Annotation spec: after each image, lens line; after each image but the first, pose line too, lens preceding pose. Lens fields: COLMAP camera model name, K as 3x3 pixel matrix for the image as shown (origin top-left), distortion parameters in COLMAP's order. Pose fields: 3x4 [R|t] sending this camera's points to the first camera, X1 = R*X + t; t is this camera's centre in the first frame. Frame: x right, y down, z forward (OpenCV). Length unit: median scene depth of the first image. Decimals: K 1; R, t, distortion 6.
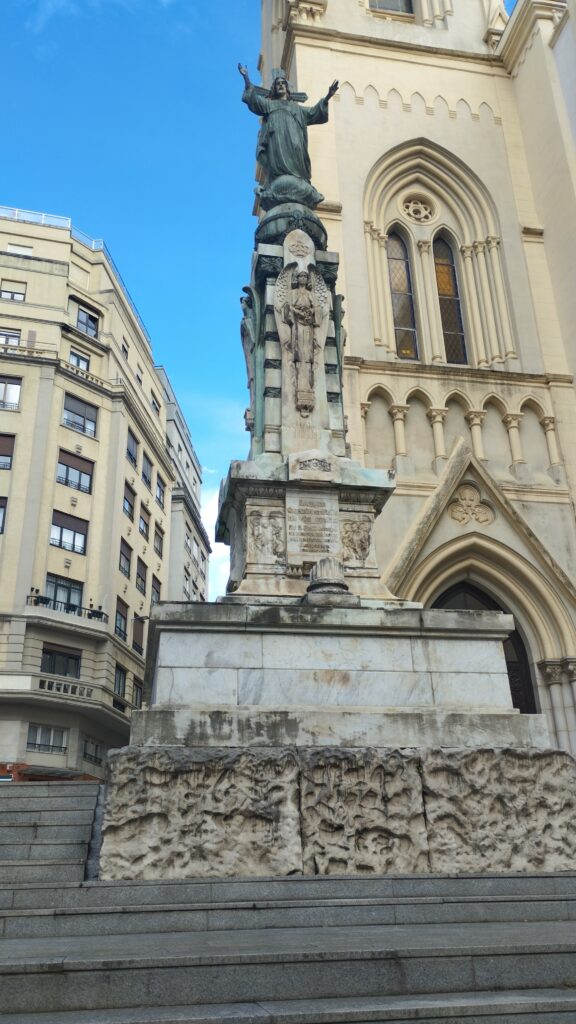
lens RADIAL K [[845.4, 0, 298.3], [0, 845.4, 508.7], [0, 0, 1]] dist [0.064116, -0.030753]
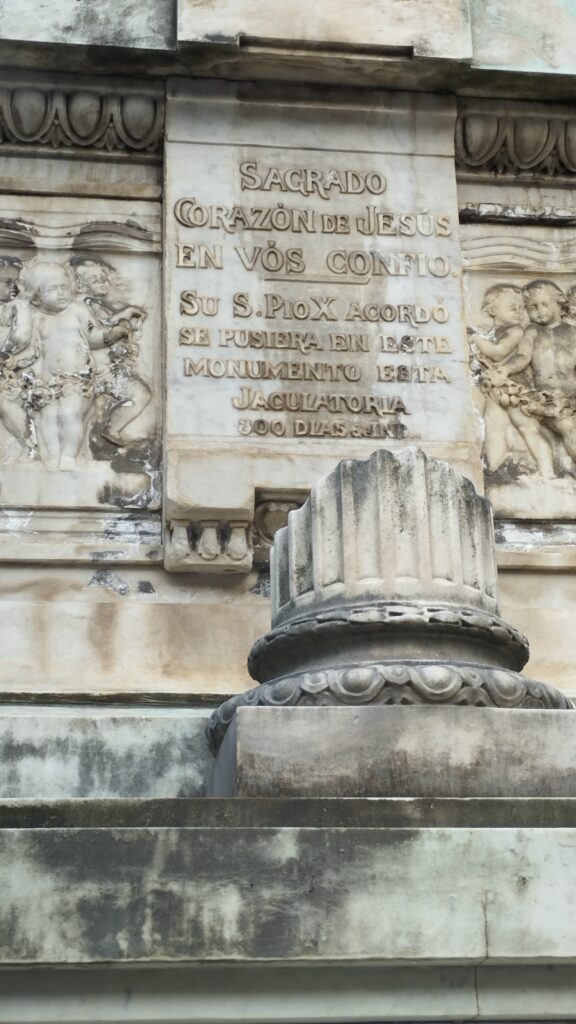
lens RADIAL K [[845.4, 0, 299.0], [0, 845.4, 512.7], [0, 0, 1]] dist [0.064116, -0.030753]
pose [[0.991297, -0.014941, -0.130796, 0.037082], [0.025049, 0.996794, 0.075984, 0.052826], [0.129241, -0.078599, 0.988493, 0.811961]]
